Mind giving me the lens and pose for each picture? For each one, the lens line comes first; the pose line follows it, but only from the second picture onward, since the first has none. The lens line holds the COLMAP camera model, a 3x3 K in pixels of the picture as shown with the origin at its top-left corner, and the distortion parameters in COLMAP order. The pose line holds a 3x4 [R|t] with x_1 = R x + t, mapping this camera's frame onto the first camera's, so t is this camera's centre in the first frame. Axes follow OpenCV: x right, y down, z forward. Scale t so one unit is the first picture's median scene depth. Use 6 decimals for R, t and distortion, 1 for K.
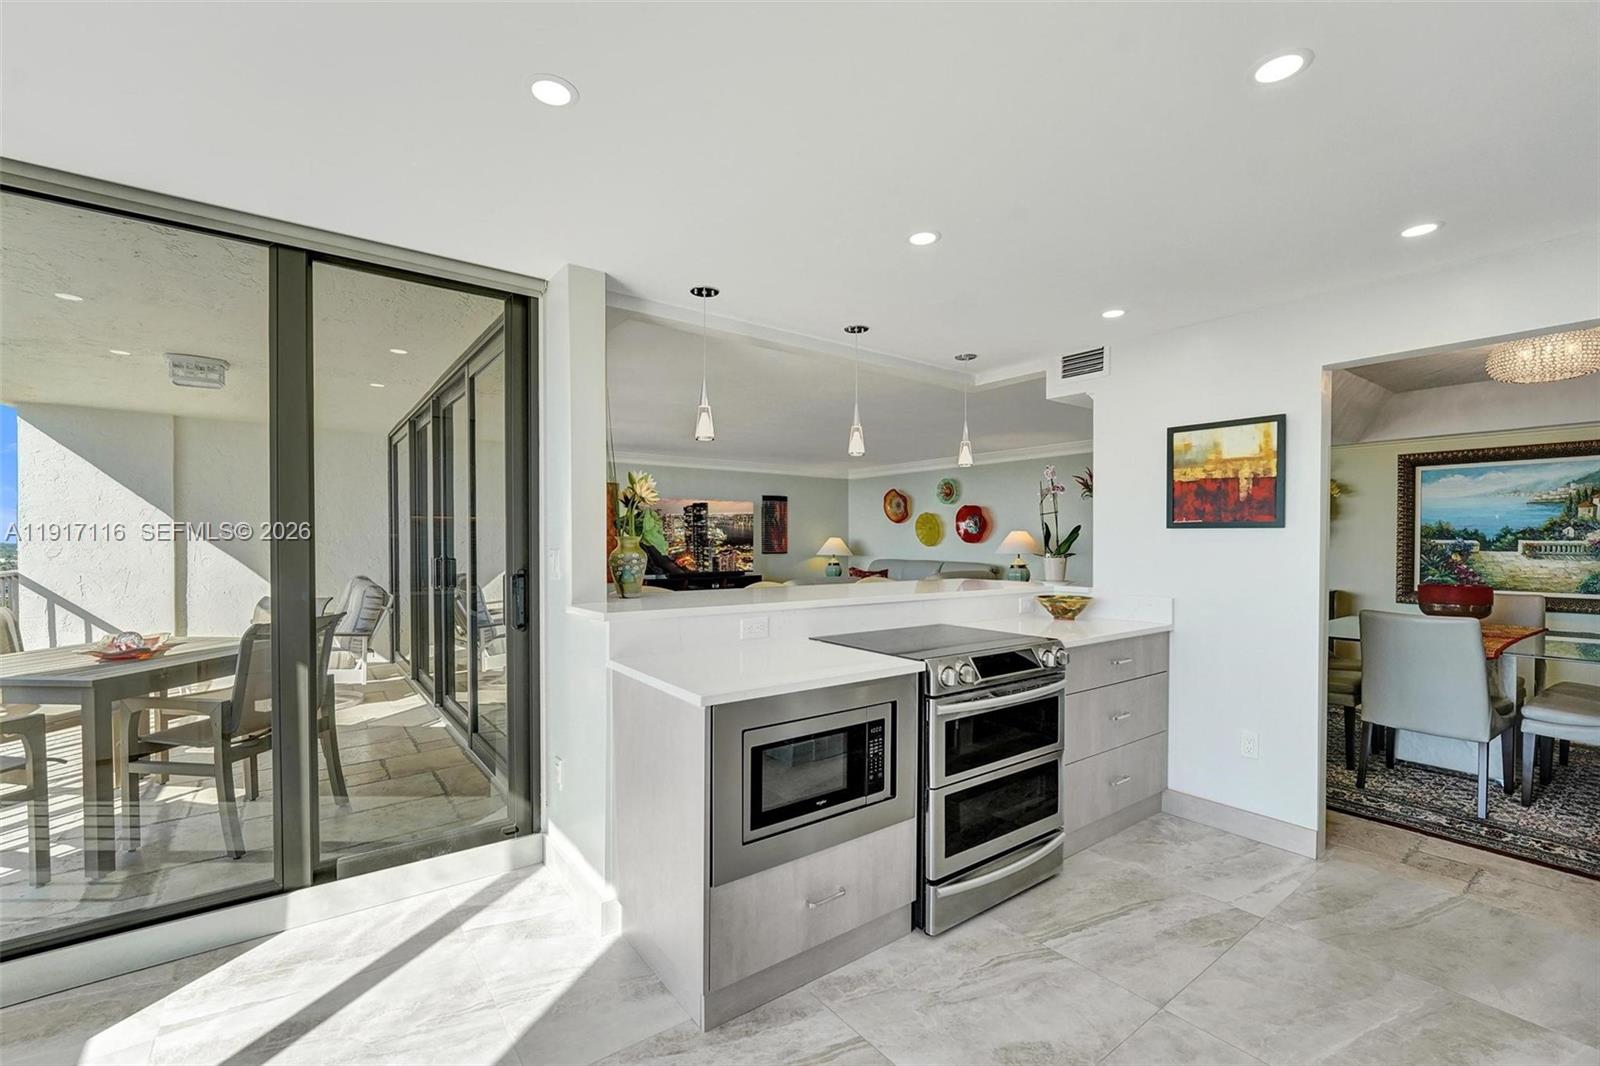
lens RADIAL K [[668.0, 0, 791.0], [0, 668.0, 545.6], [0, 0, 1]] dist [-0.013861, 0.002784]
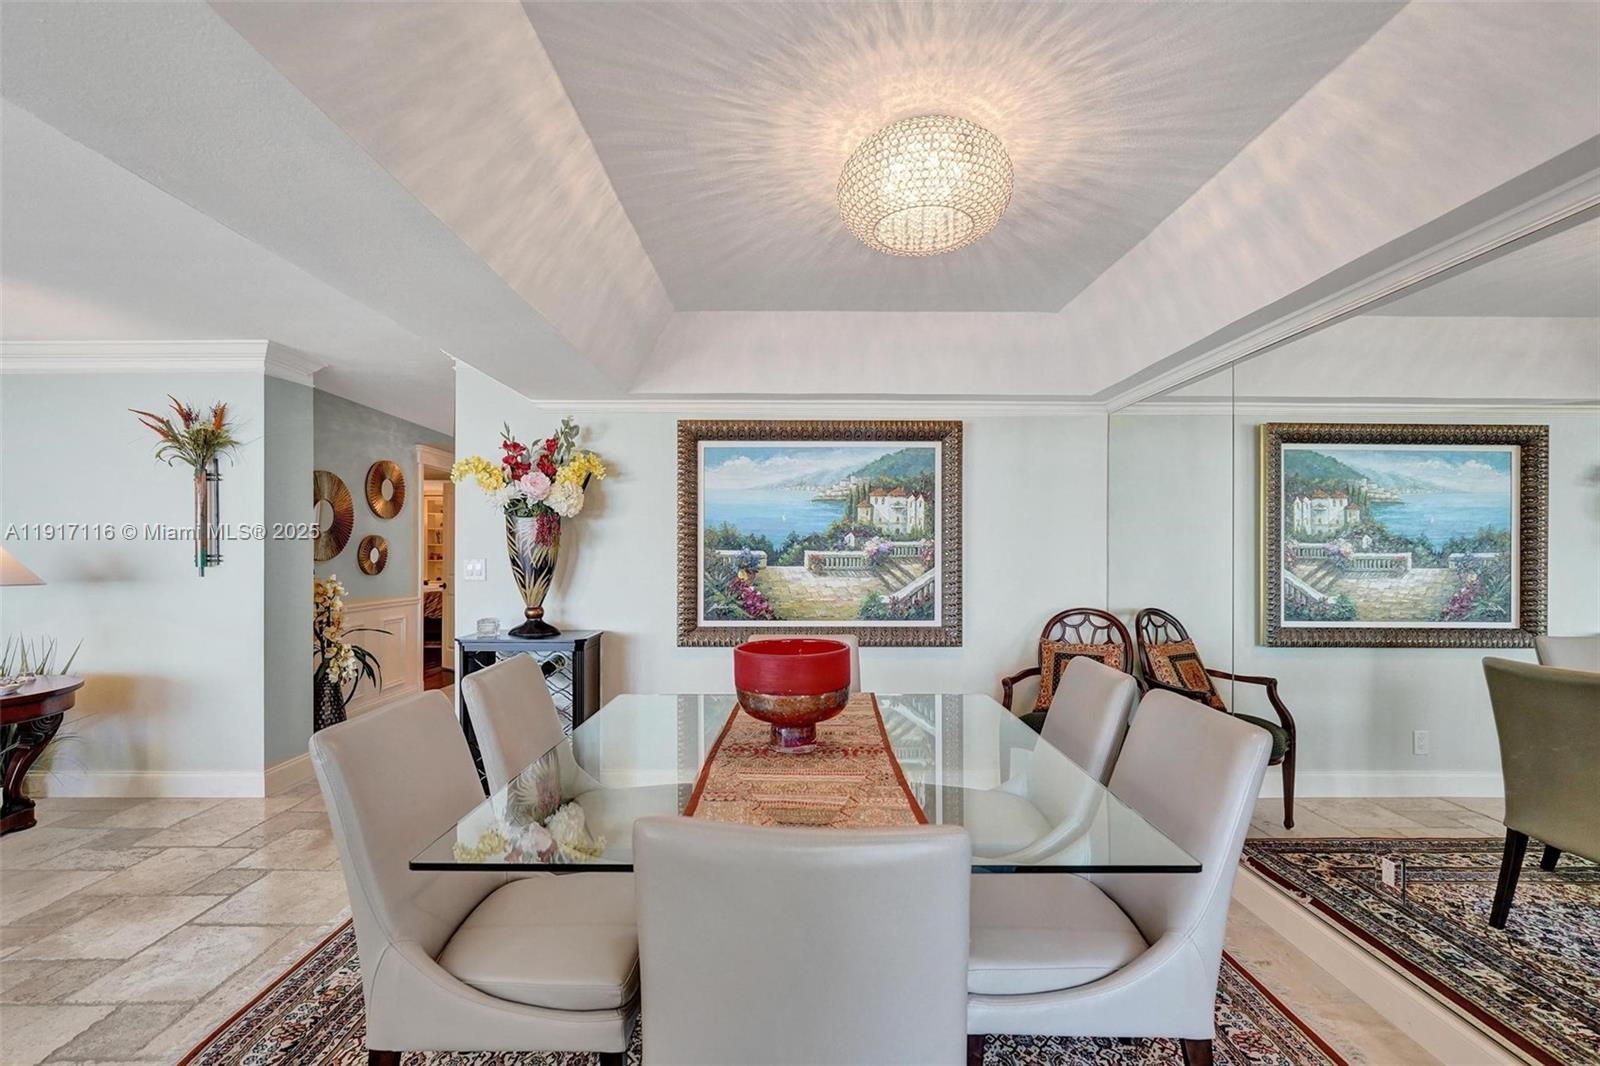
lens RADIAL K [[668.0, 0, 792.2], [0, 668.0, 545.6], [0, 0, 1]] dist [-0.013861, 0.002784]
pose [[0.587280, -0.002561, 0.809380, 0.468222], [0.007523, 0.999969, -0.002295, -0.011426], [-0.809349, 0.007437, 0.587281, 0.543440]]
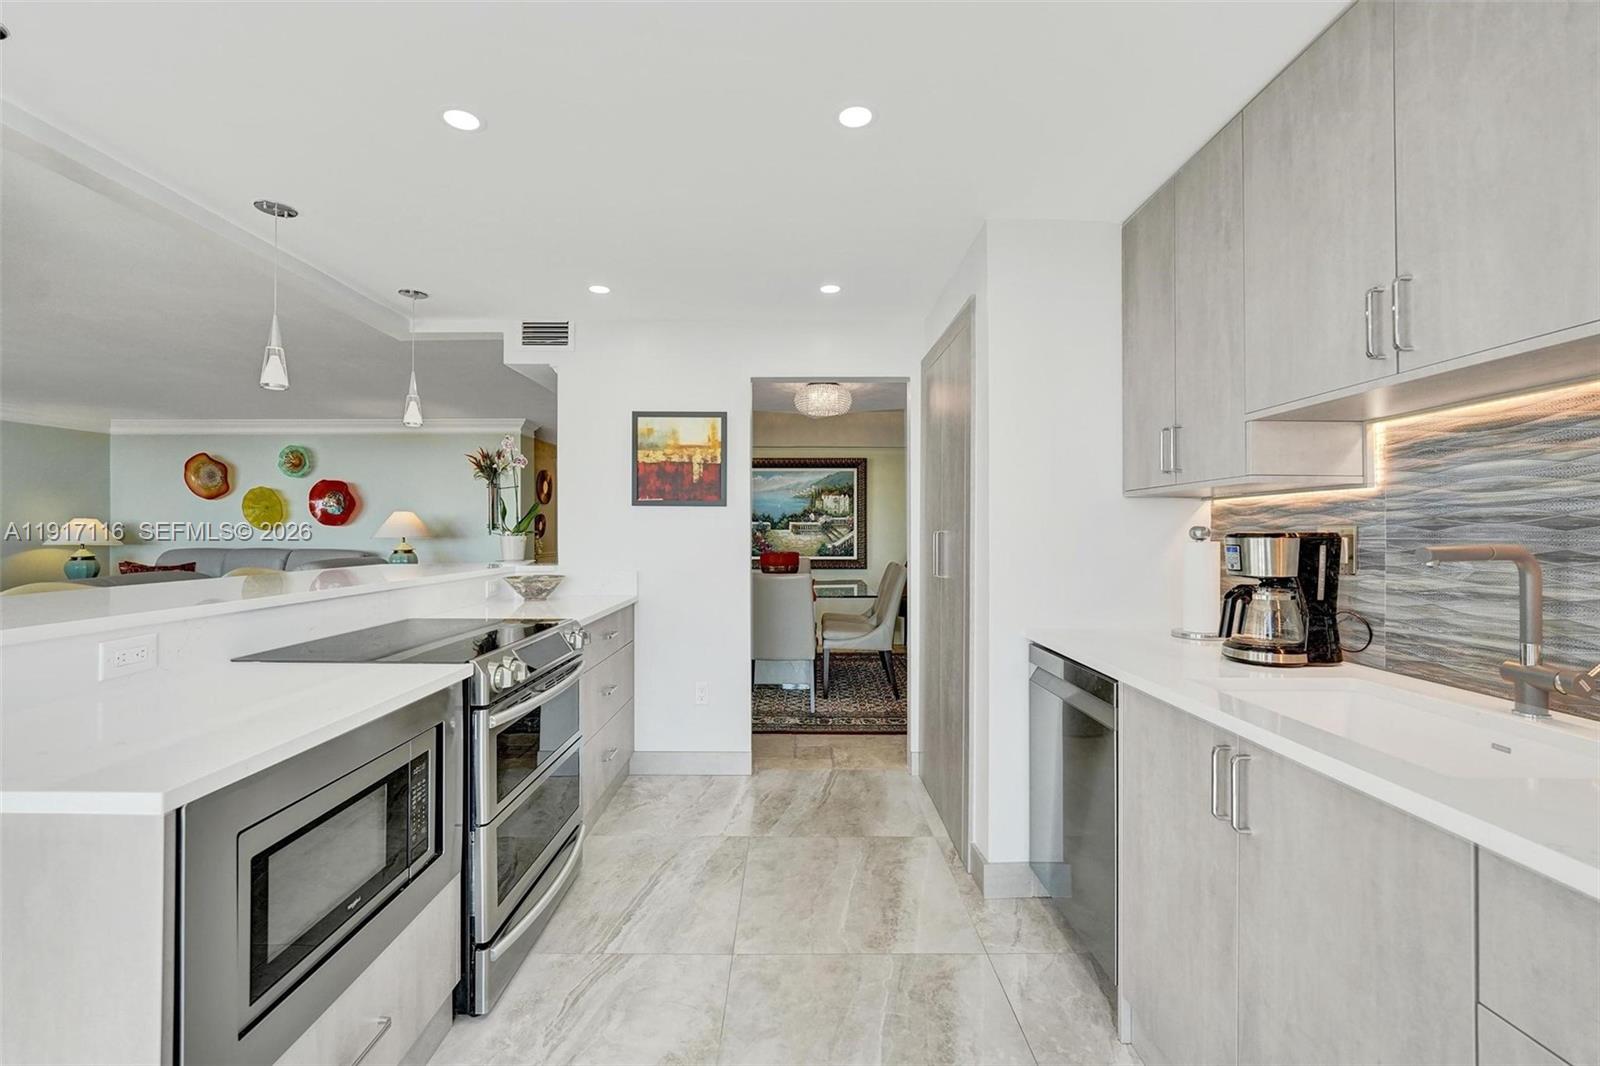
lens RADIAL K [[668.0, 0, 798.2], [0, 668.0, 520.2], [0, 0, 1]] dist [-0.013861, 0.002784]
pose [[0.593622, 0.006384, 0.804719, -0.079192], [0.008114, 0.999870, -0.013918, 0.008436], [-0.804703, 0.014791, 0.593493, 0.093801]]
